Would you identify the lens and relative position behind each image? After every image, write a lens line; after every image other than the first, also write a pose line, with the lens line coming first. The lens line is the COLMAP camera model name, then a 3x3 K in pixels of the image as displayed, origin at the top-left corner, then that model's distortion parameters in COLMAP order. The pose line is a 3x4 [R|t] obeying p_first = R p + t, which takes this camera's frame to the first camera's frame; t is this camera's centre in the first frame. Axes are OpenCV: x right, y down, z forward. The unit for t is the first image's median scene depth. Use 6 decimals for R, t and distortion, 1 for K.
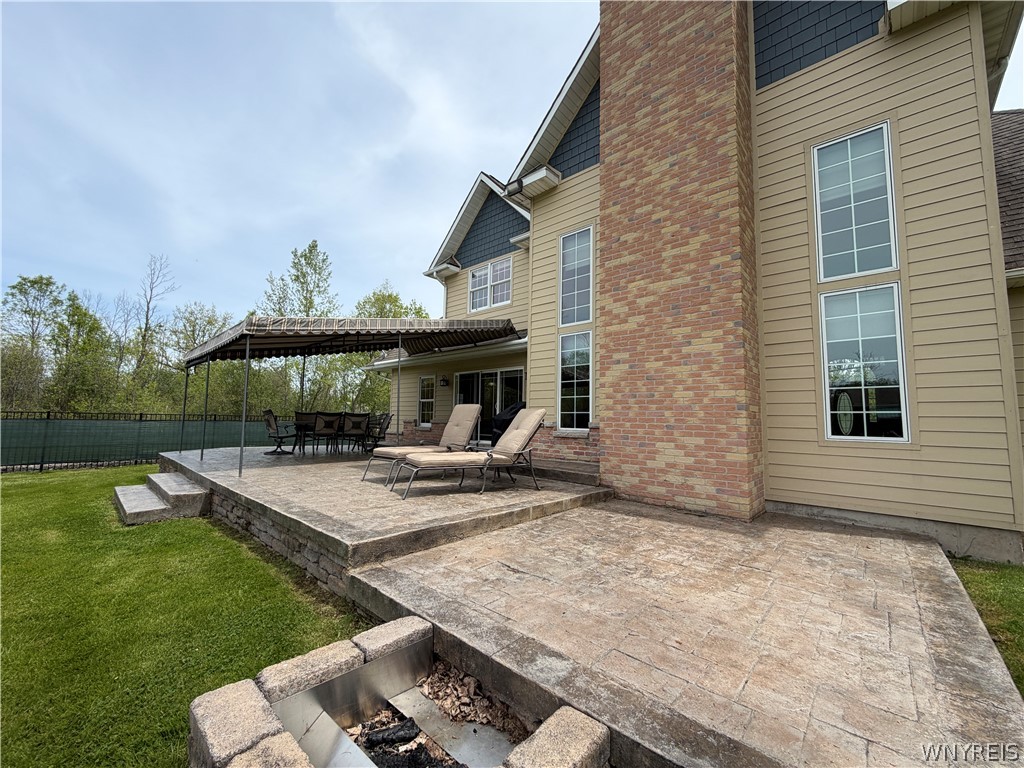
lens RADIAL K [[413.3, 0, 510.5], [0, 413.3, 384.5], [0, 0, 1]] dist [-0.000813, 0.000559]
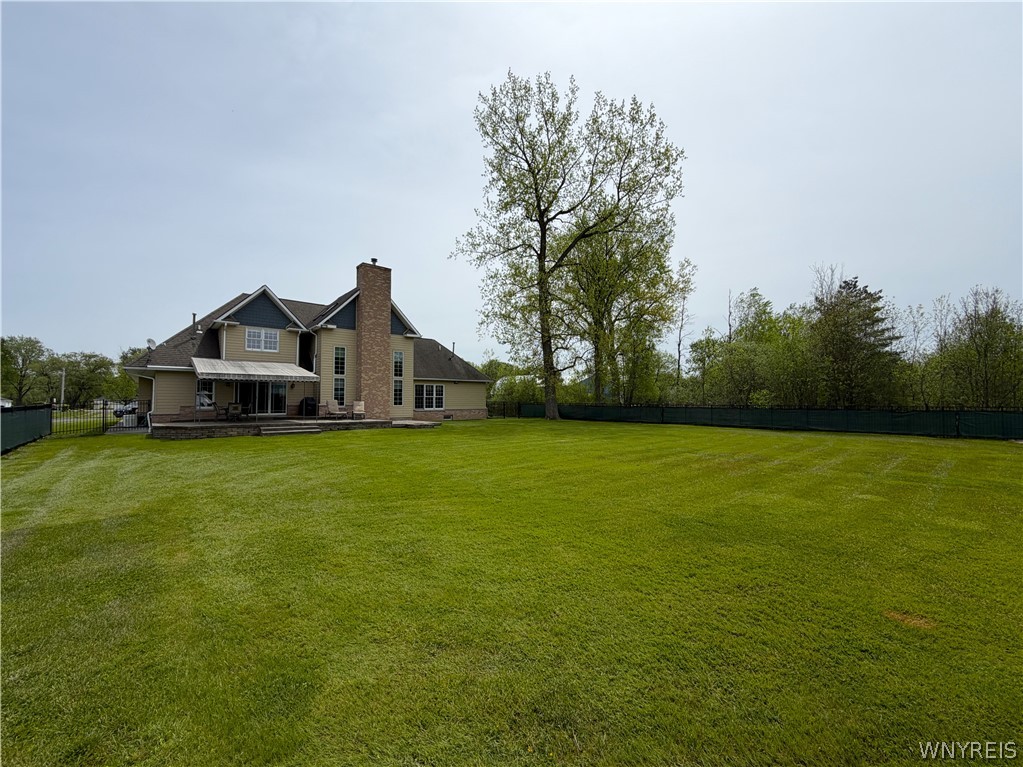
lens RADIAL K [[411.9, 0, 508.5], [0, 411.9, 381.7], [0, 0, 1]] dist [-0.001295, 0.000166]
pose [[0.024905, 0.026889, 0.999328, -4.283499], [-0.088044, 0.995813, -0.024600, -0.177525], [-0.995805, -0.087372, 0.027168, -0.633879]]
